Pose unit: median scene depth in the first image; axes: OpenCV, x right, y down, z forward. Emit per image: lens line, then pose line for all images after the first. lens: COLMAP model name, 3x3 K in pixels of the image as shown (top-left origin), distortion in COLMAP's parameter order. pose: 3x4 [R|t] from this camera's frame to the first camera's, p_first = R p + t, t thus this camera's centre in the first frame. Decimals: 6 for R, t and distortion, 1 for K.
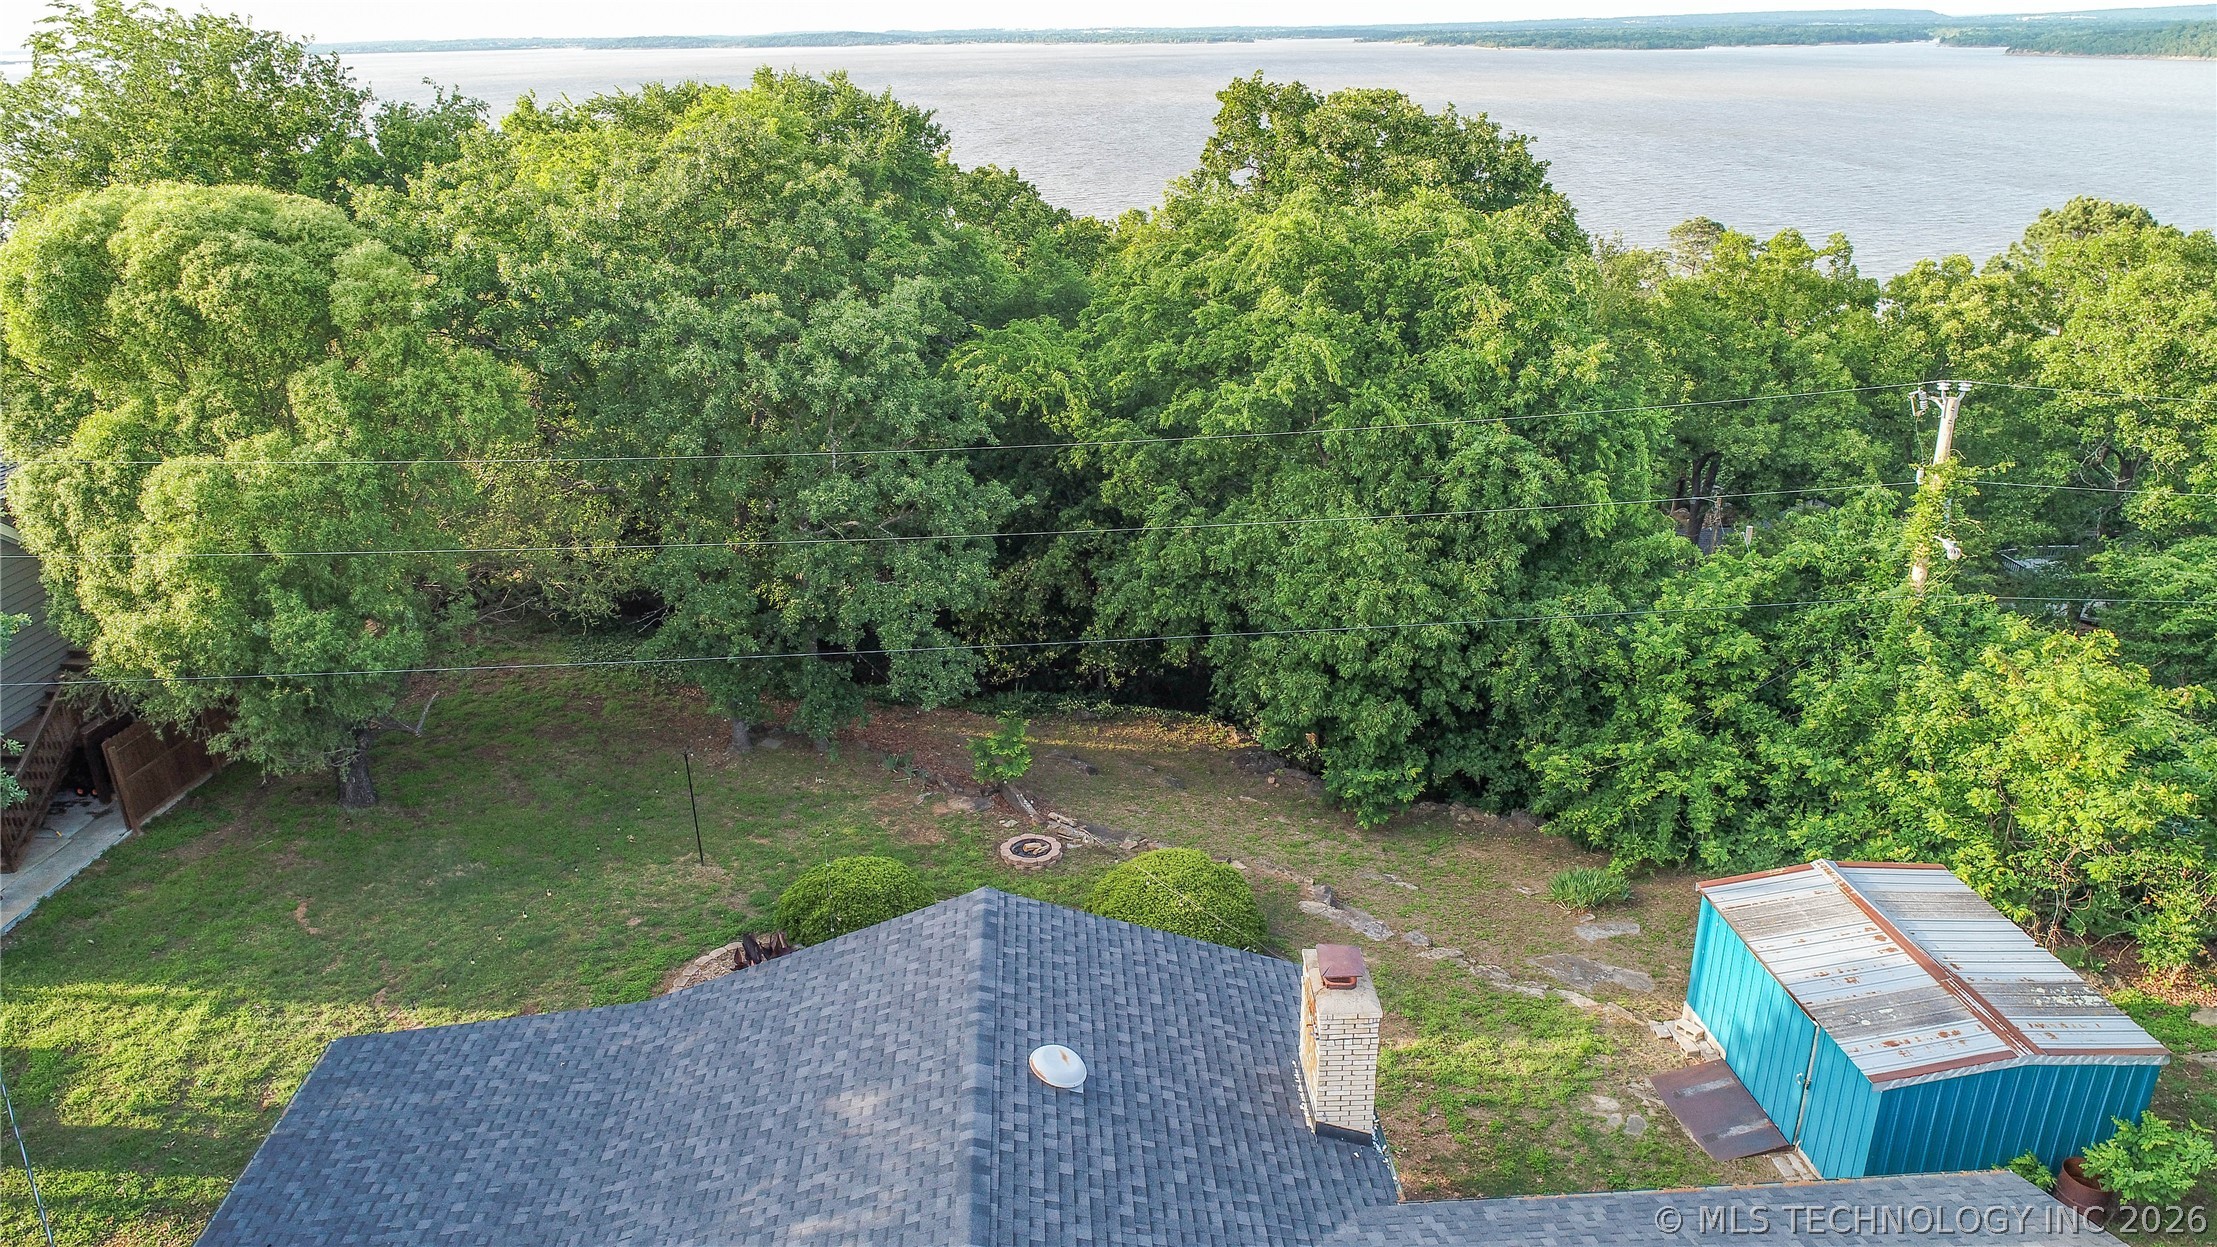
lens RADIAL K [[1480.8, 0, 1120.1], [0, 1480.8, 625.8], [0, 0, 1]] dist [-0.000552, 0.000708]
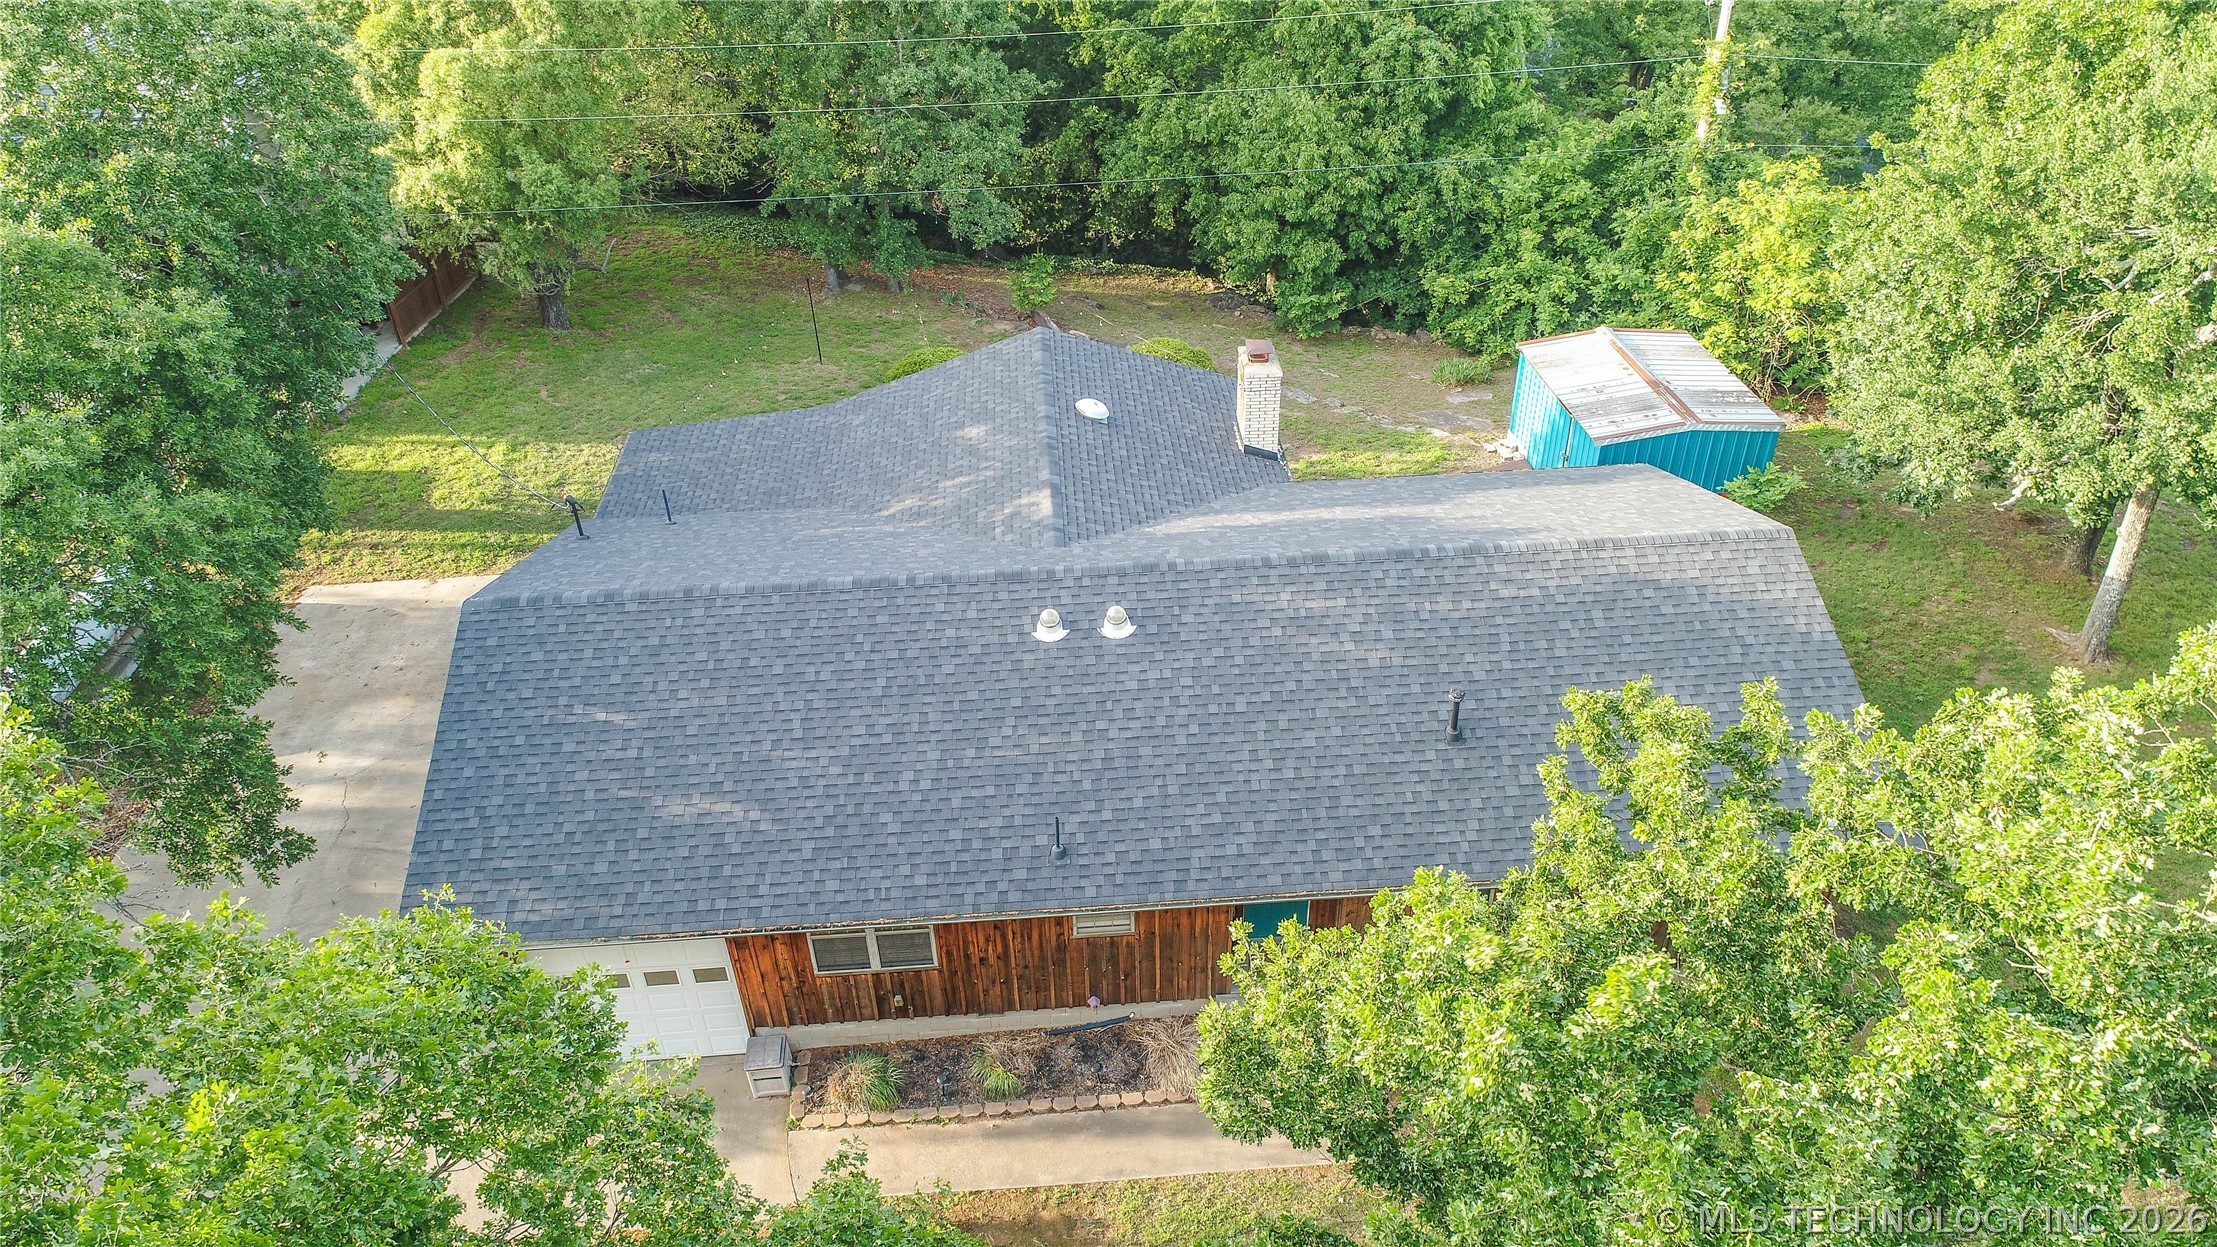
lens RADIAL K [[1480.8, 0, 1120.1], [0, 1480.8, 625.8], [0, 0, 1]] dist [-0.000552, 0.000708]
pose [[0.999927, -0.011786, 0.002751, -0.009641], [0.010825, 0.972634, 0.232091, 0.079683], [-0.005411, -0.232044, 0.972690, -0.393073]]
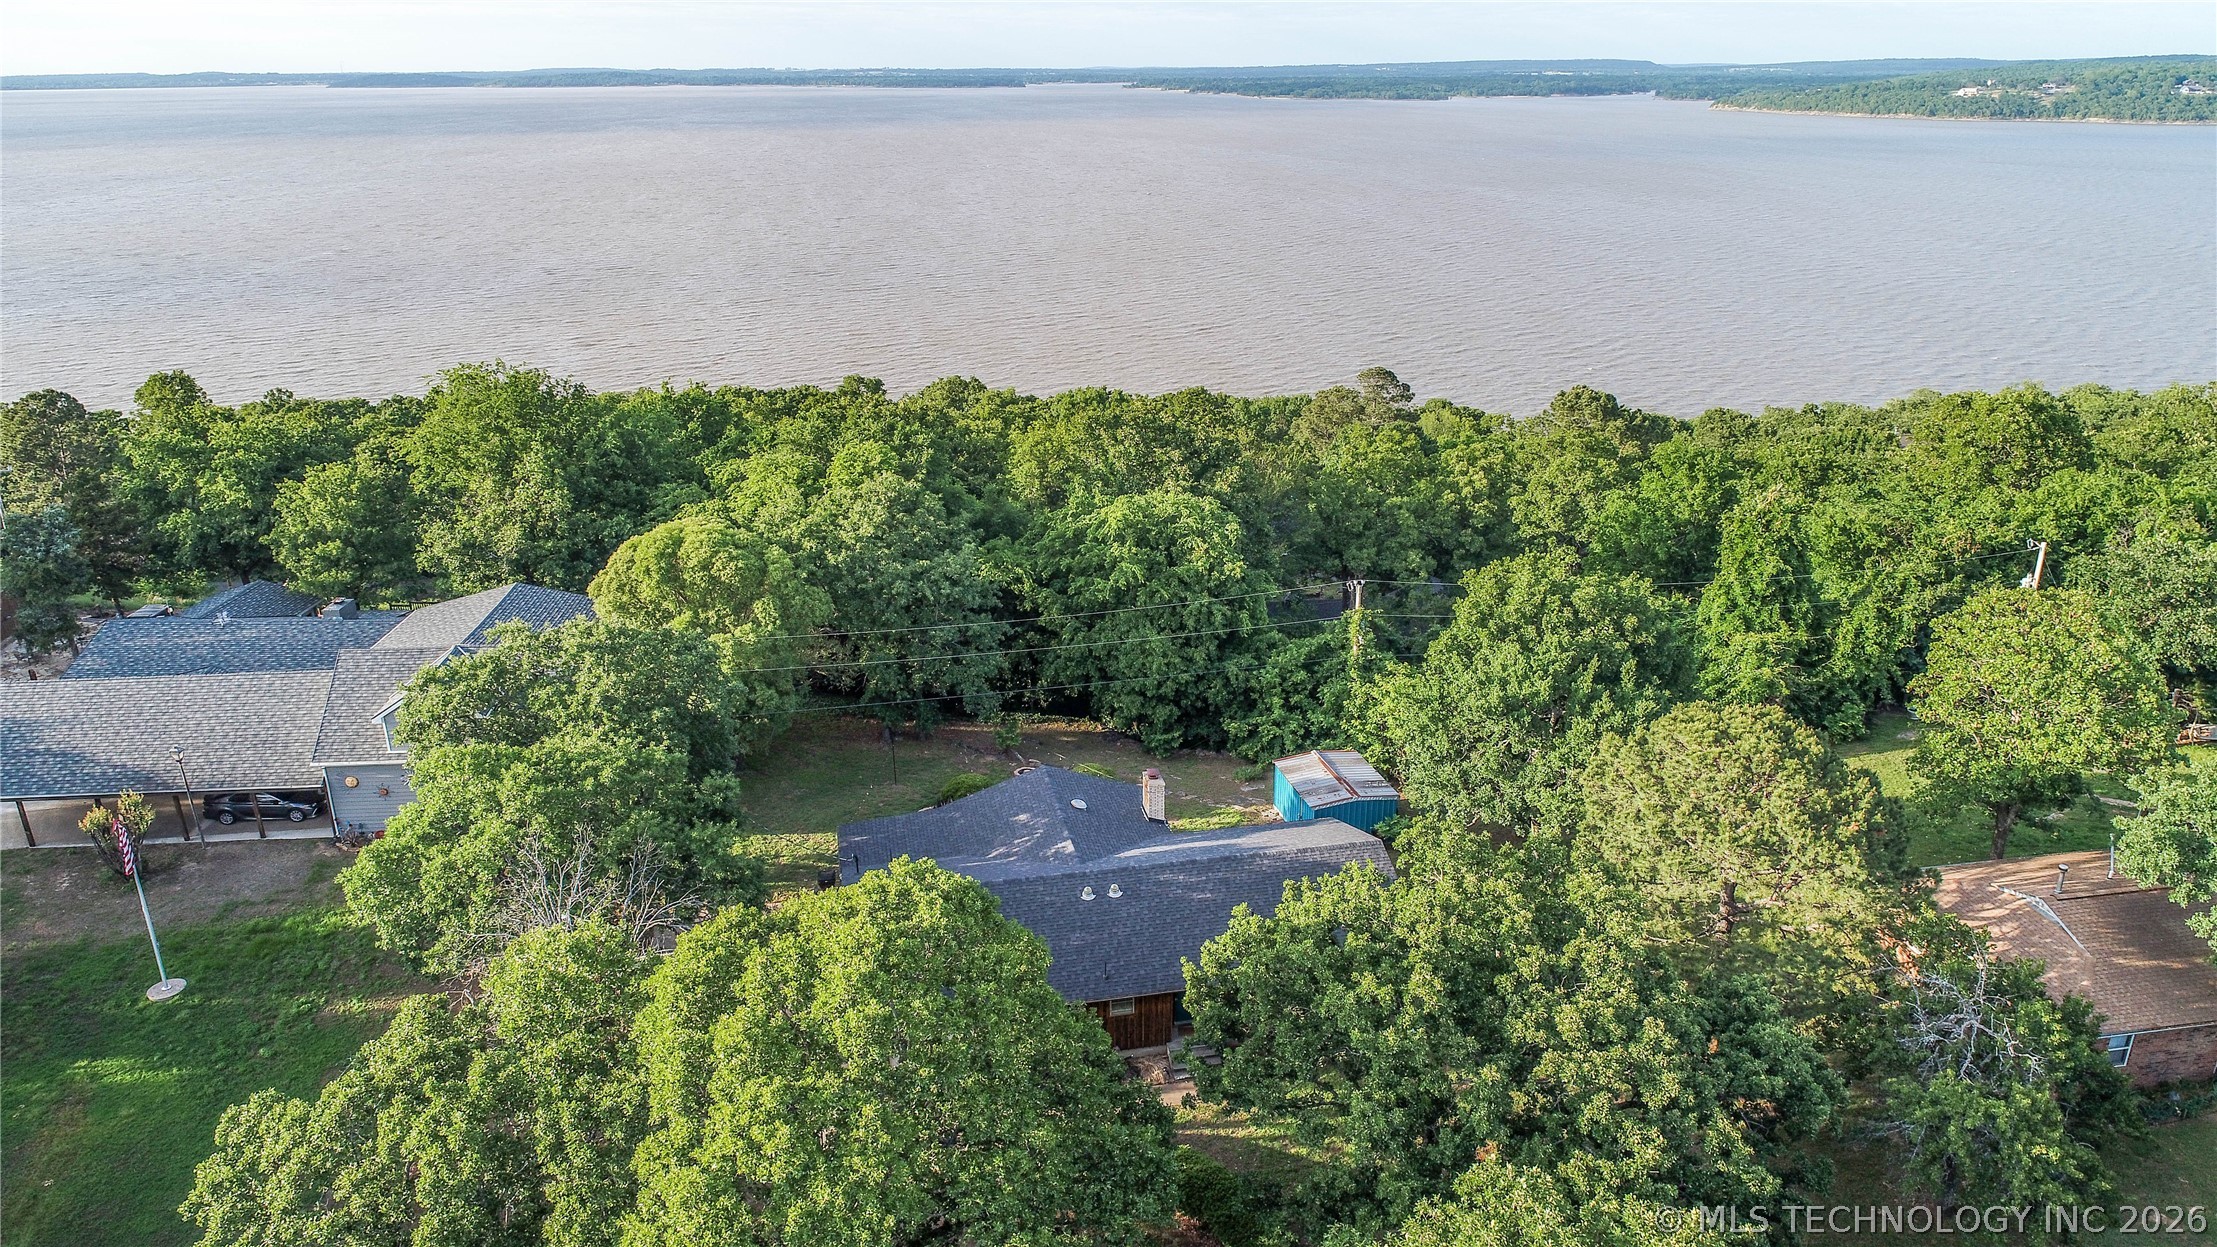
lens RADIAL K [[1480.8, 0, 1120.1], [0, 1480.8, 625.8], [0, 0, 1]] dist [-0.000552, 0.000708]
pose [[0.989498, -0.040826, 0.138662, -0.237199], [0.043975, 0.998838, -0.019727, -0.036872], [-0.137695, 0.025617, 0.990143, -1.460633]]
